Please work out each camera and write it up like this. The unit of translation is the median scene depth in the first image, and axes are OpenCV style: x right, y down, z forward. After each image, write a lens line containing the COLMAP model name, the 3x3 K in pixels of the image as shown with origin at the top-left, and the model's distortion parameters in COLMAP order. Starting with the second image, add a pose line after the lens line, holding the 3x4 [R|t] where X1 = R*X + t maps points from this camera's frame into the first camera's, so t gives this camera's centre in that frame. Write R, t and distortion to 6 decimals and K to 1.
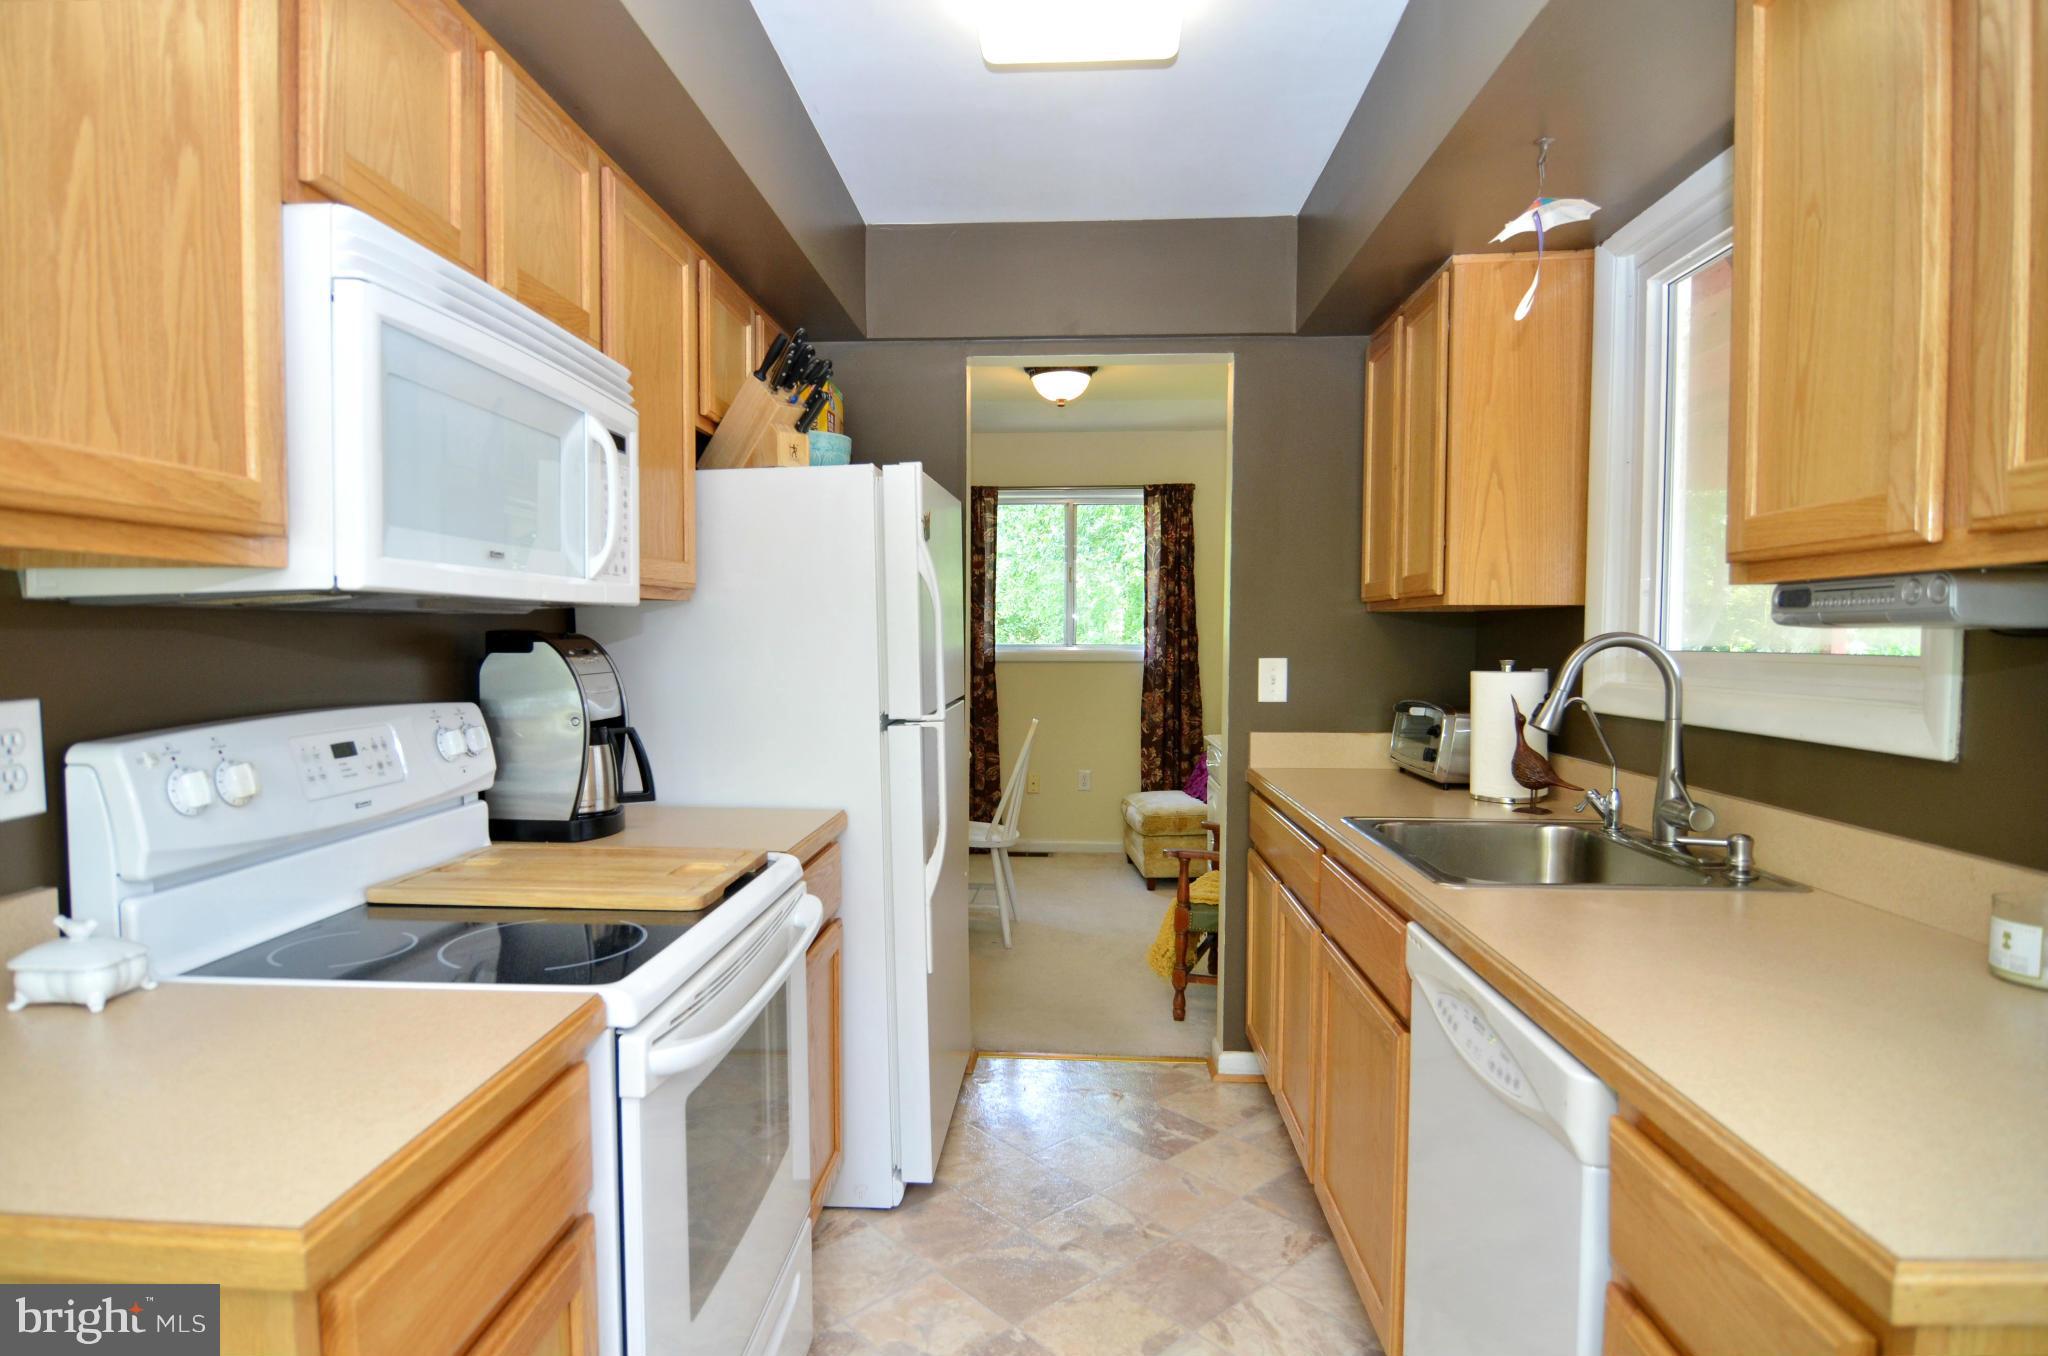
lens RADIAL K [[1101.3, 0, 1007.5], [0, 1101.3, 678.2], [0, 0, 1]] dist [-0.004170, -0.006117]
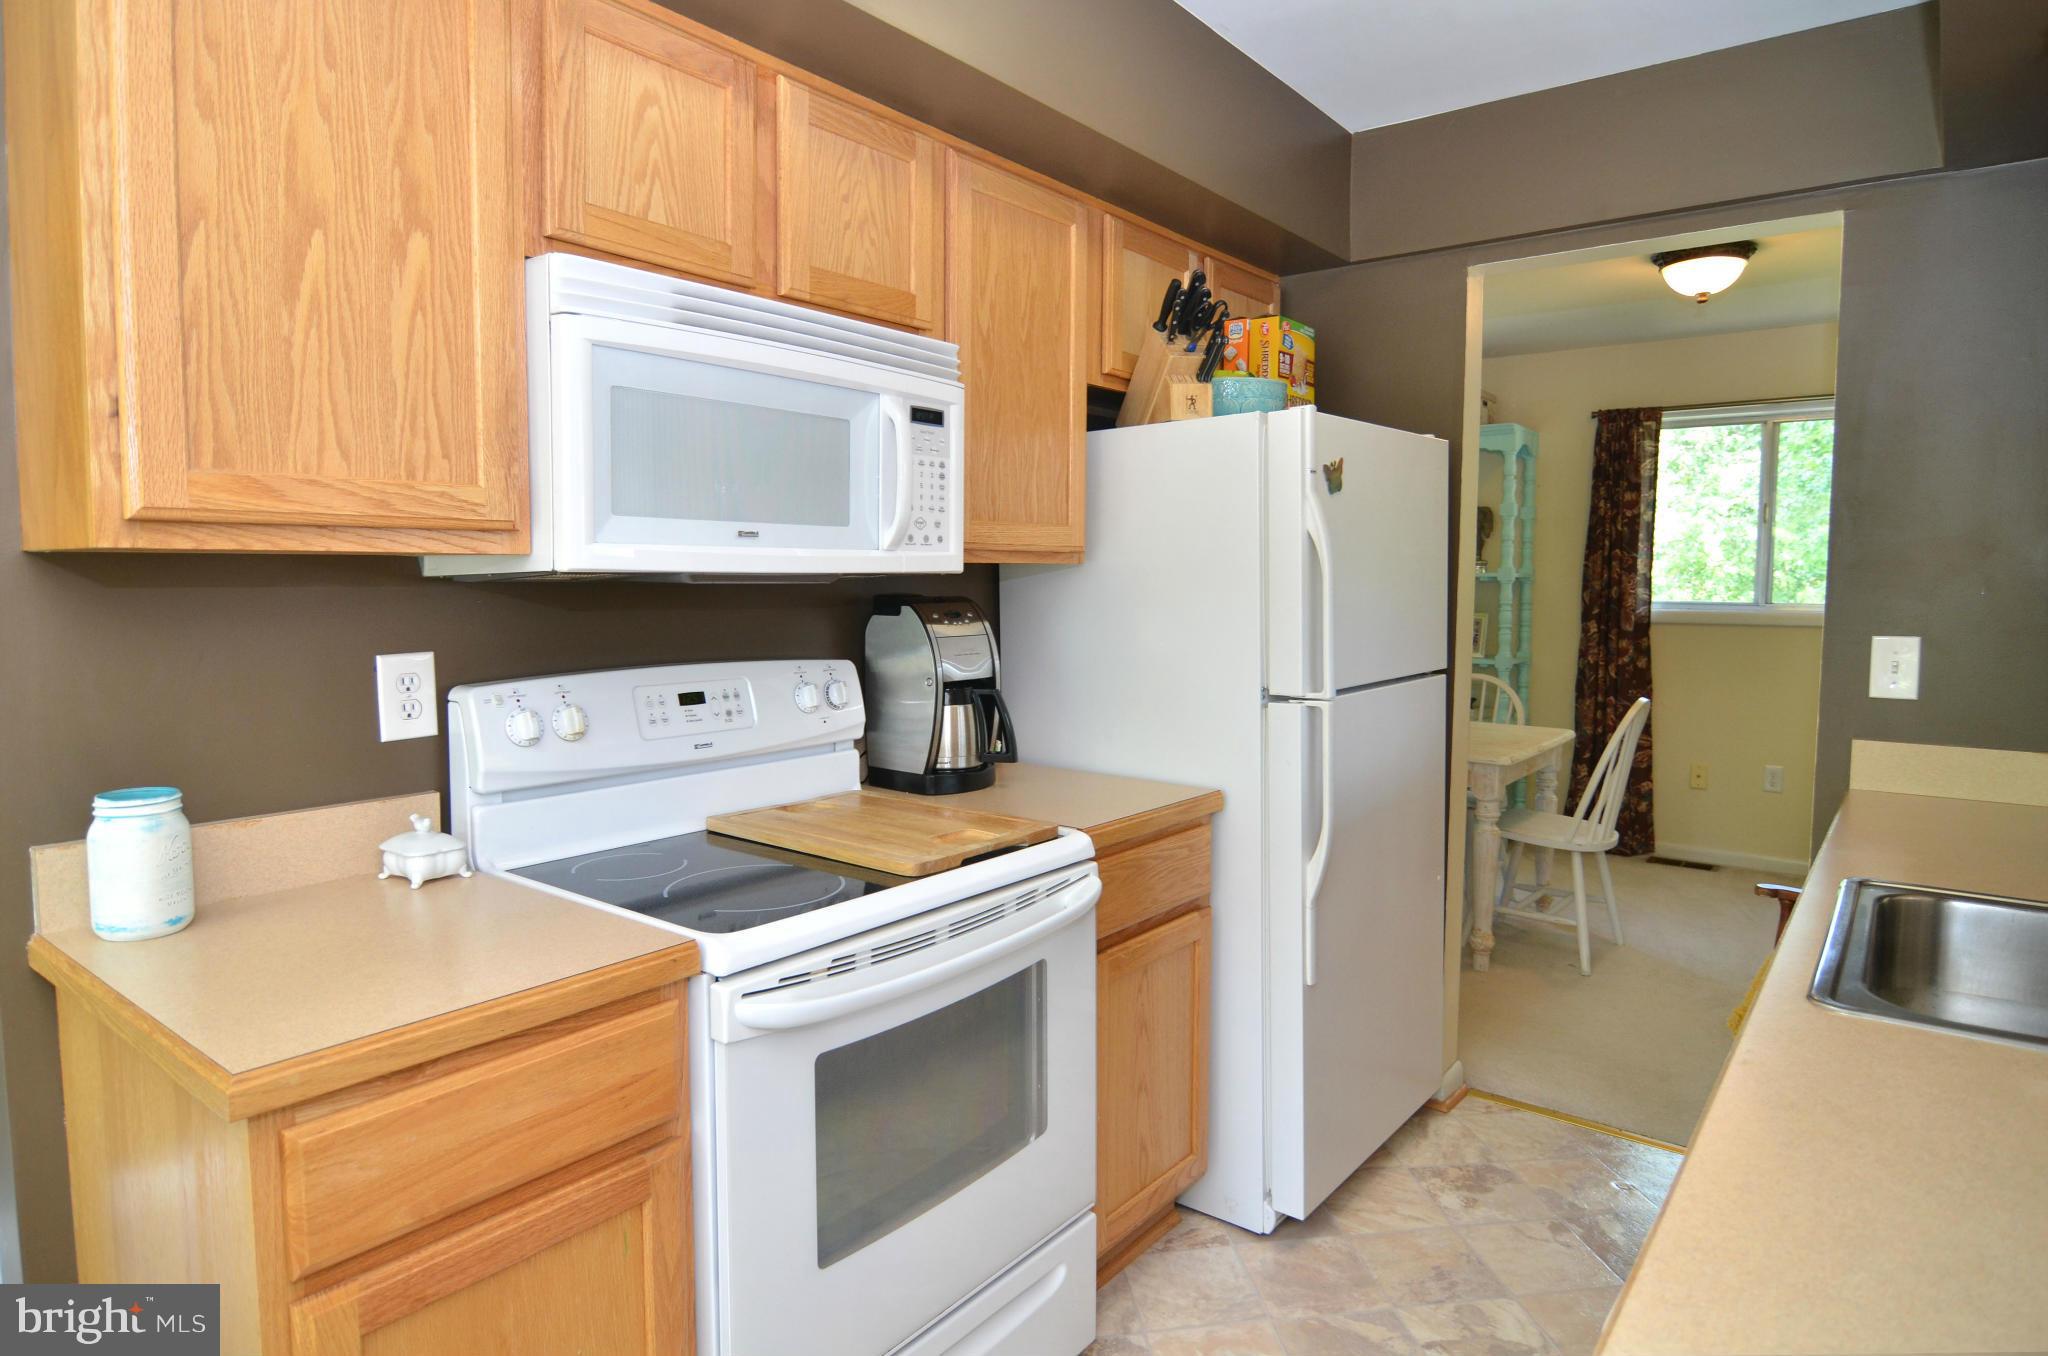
lens RADIAL K [[1158.6, 0, 1030.3], [0, 1158.6, 643.6], [0, 0, 1]] dist [-0.002535, -0.001735]
pose [[0.831249, 0.034779, -0.554812, 0.383256], [-0.026745, 0.999387, 0.022577, -0.031362], [0.555257, -0.003929, 0.831669, 0.160919]]
